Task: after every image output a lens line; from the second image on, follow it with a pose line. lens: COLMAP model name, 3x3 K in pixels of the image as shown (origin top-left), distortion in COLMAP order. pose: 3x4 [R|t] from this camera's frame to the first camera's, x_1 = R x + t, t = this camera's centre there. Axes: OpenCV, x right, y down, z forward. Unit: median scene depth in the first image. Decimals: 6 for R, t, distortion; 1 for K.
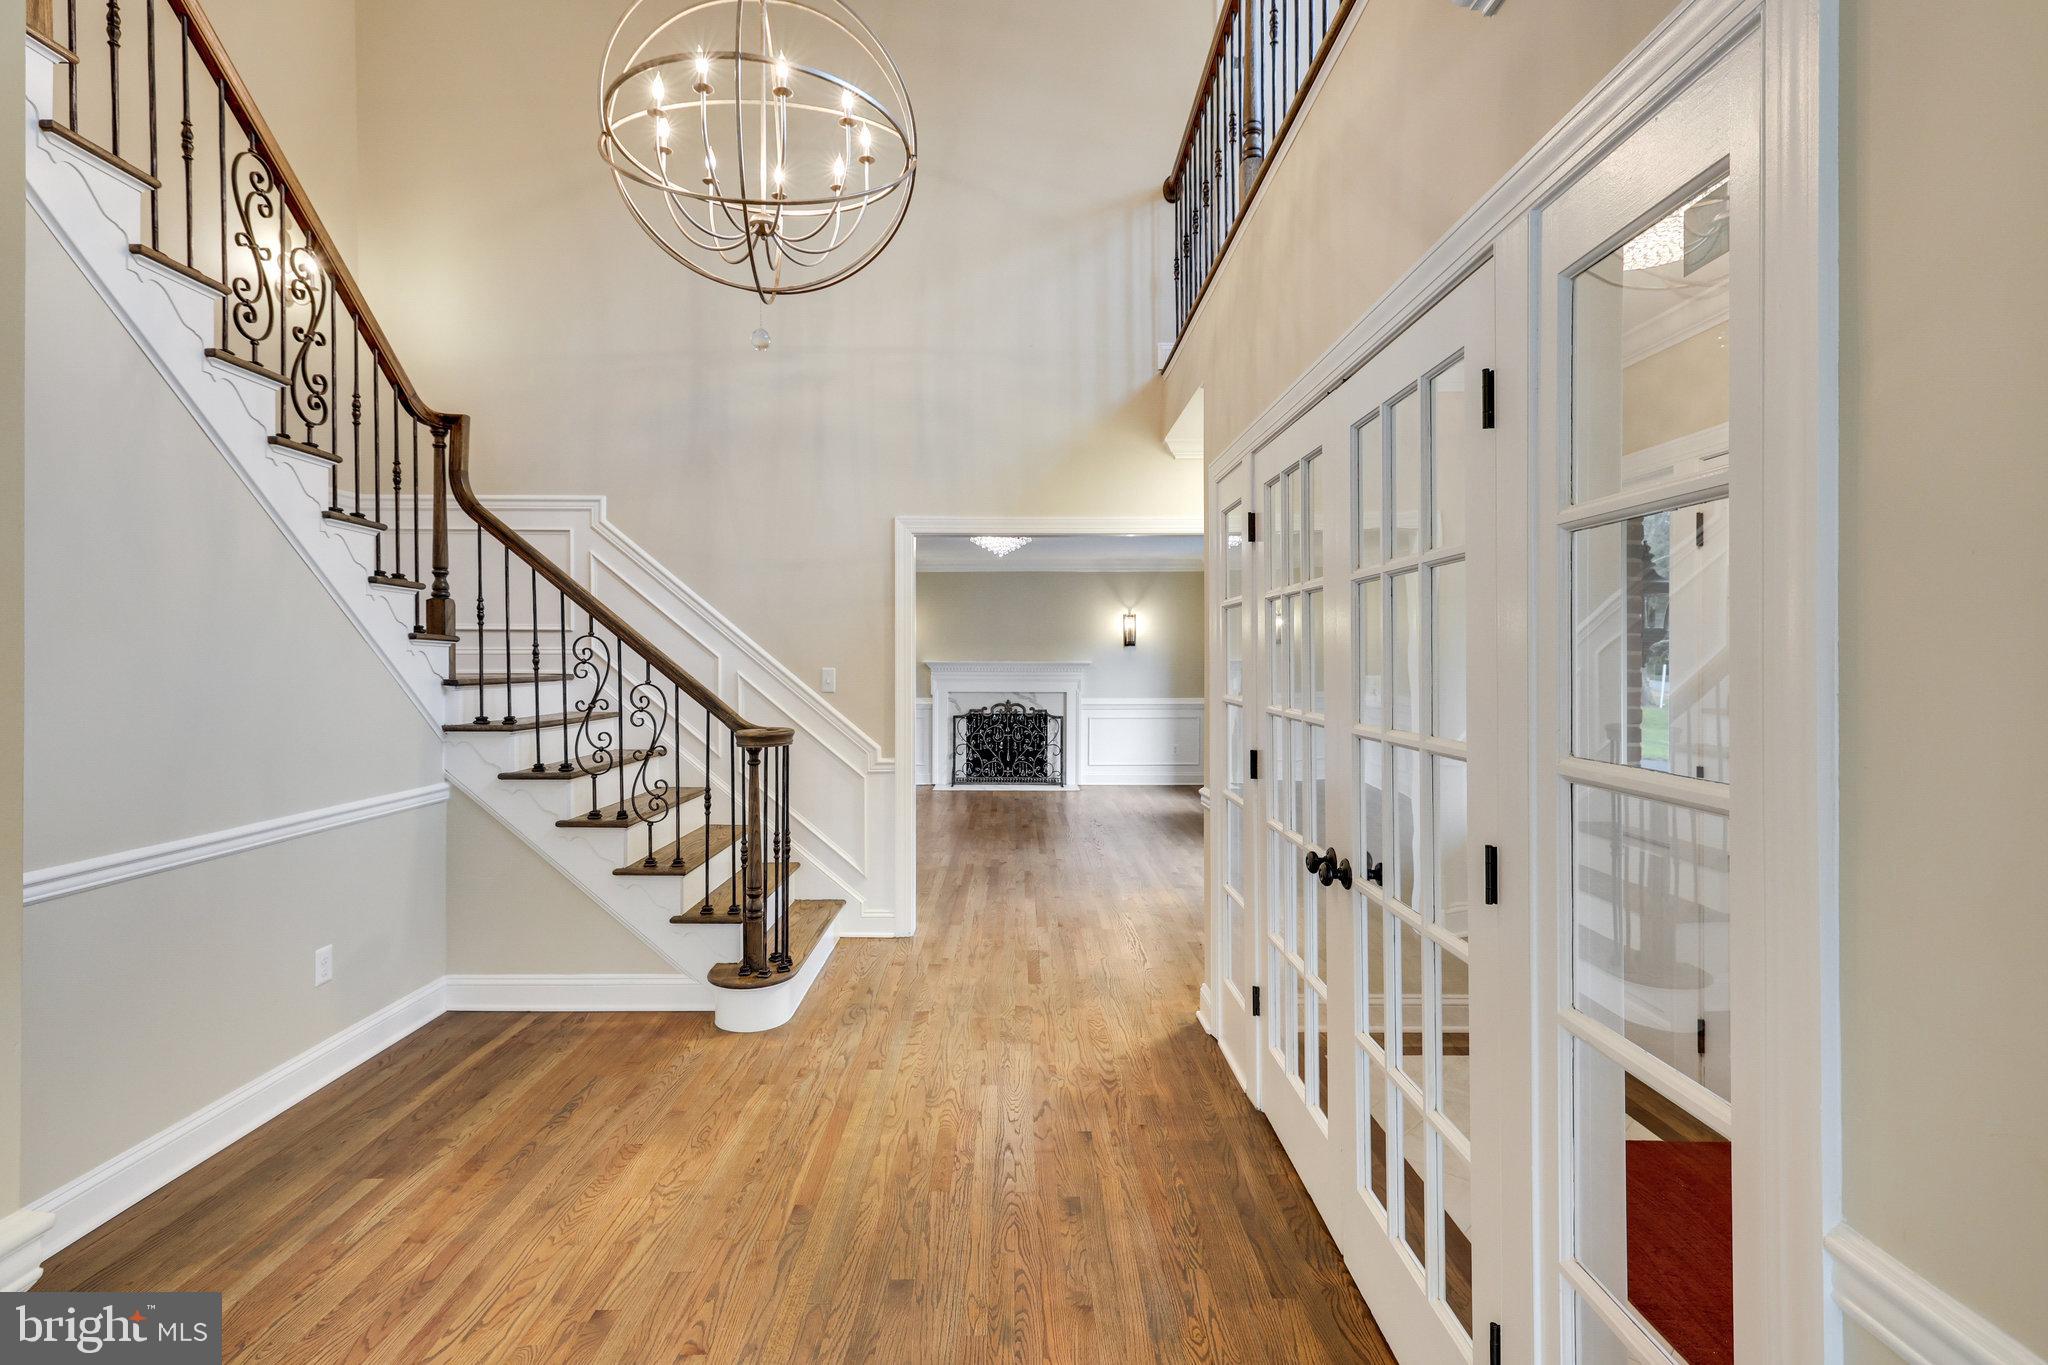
lens RADIAL K [[972.9, 0, 1011.3], [0, 972.9, 660.3], [0, 0, 1]] dist [0.000989, 0.000180]
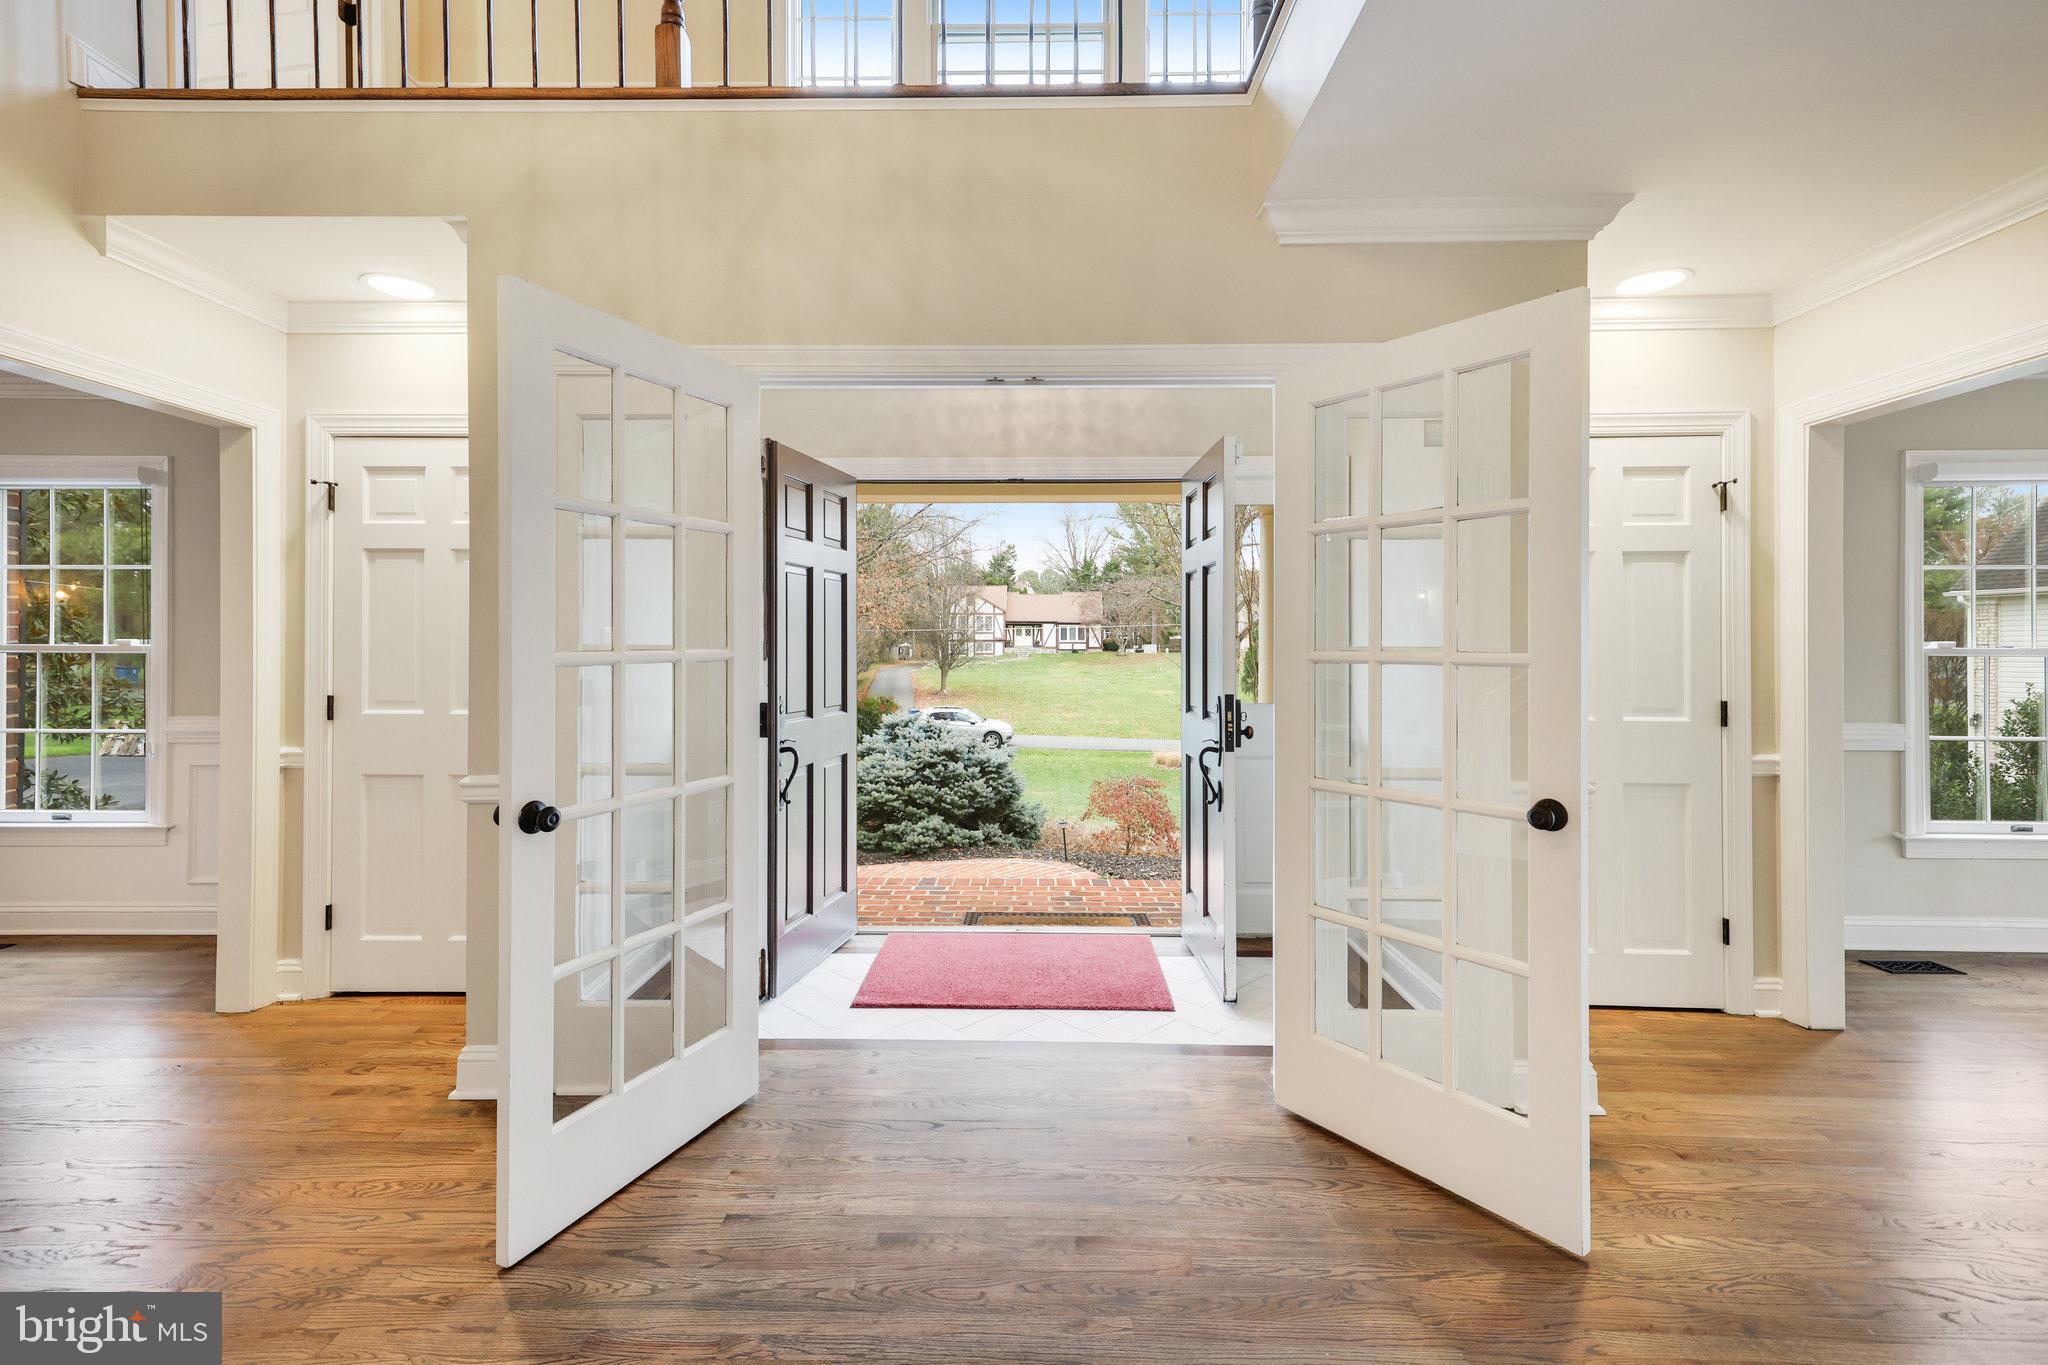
lens RADIAL K [[872.7, 0, 1020.3], [0, 872.7, 650.3], [0, 0, 1]] dist [0.018744, 0.000937]
pose [[0.025763, -0.002393, 0.999665, -0.568427], [0.003550, 0.999991, 0.002303, 0.044545], [-0.999662, 0.003490, 0.025771, 0.722845]]
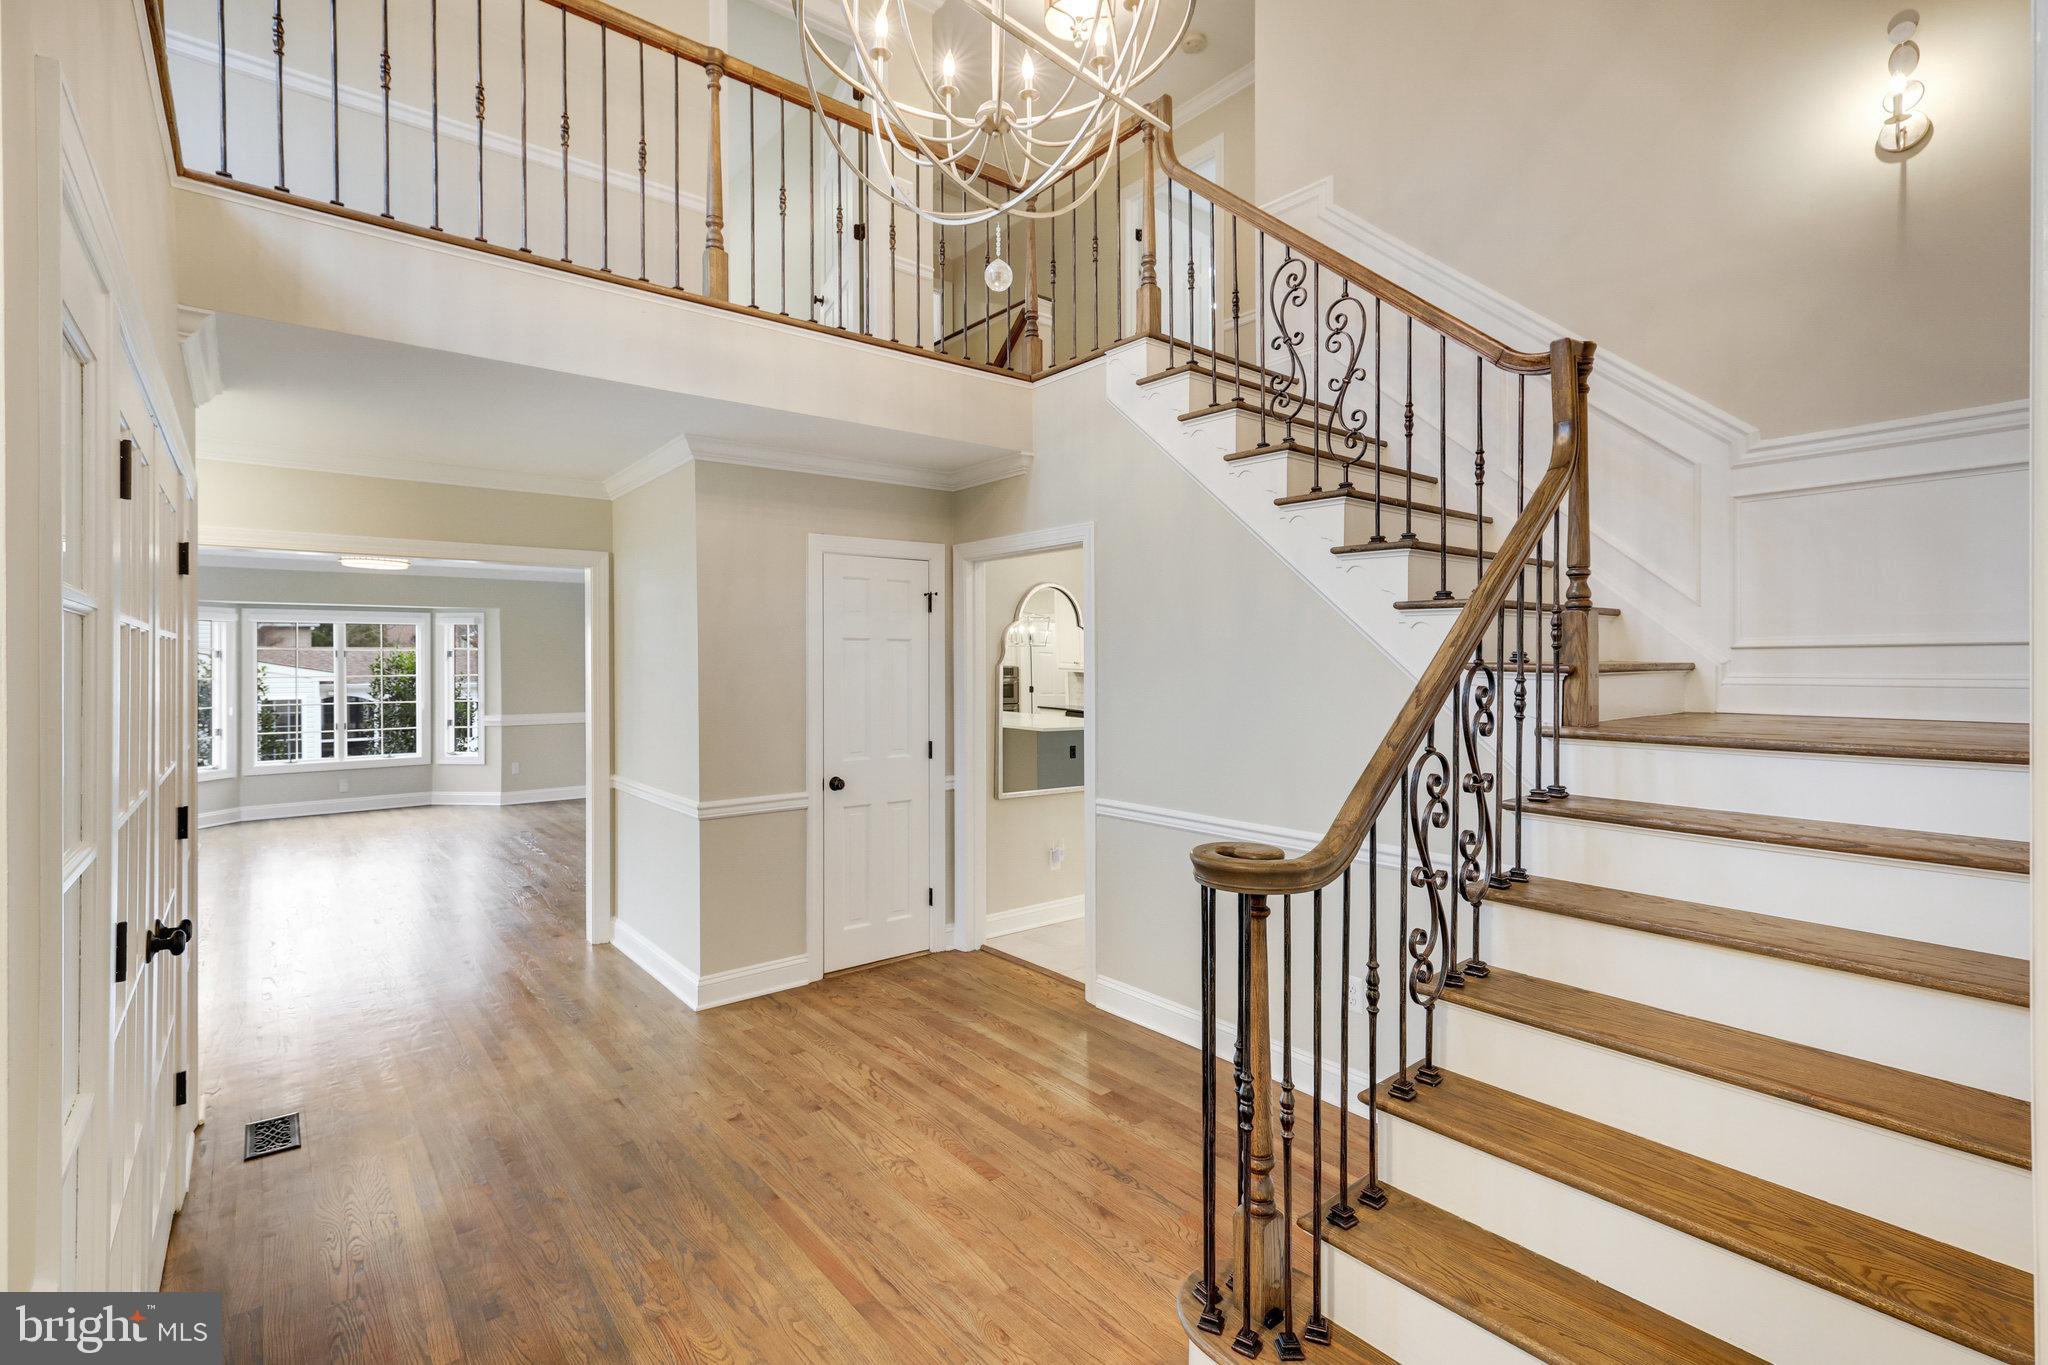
lens RADIAL K [[946.0, 0, 1021.5], [0, 946.0, 664.1], [0, 0, 1]] dist [0.000579, 0.000299]
pose [[-0.776967, 0.004610, -0.629525, 0.192559], [0.000703, 0.999979, 0.006455, -0.038960], [0.629541, 0.004573, -0.776953, 1.646544]]
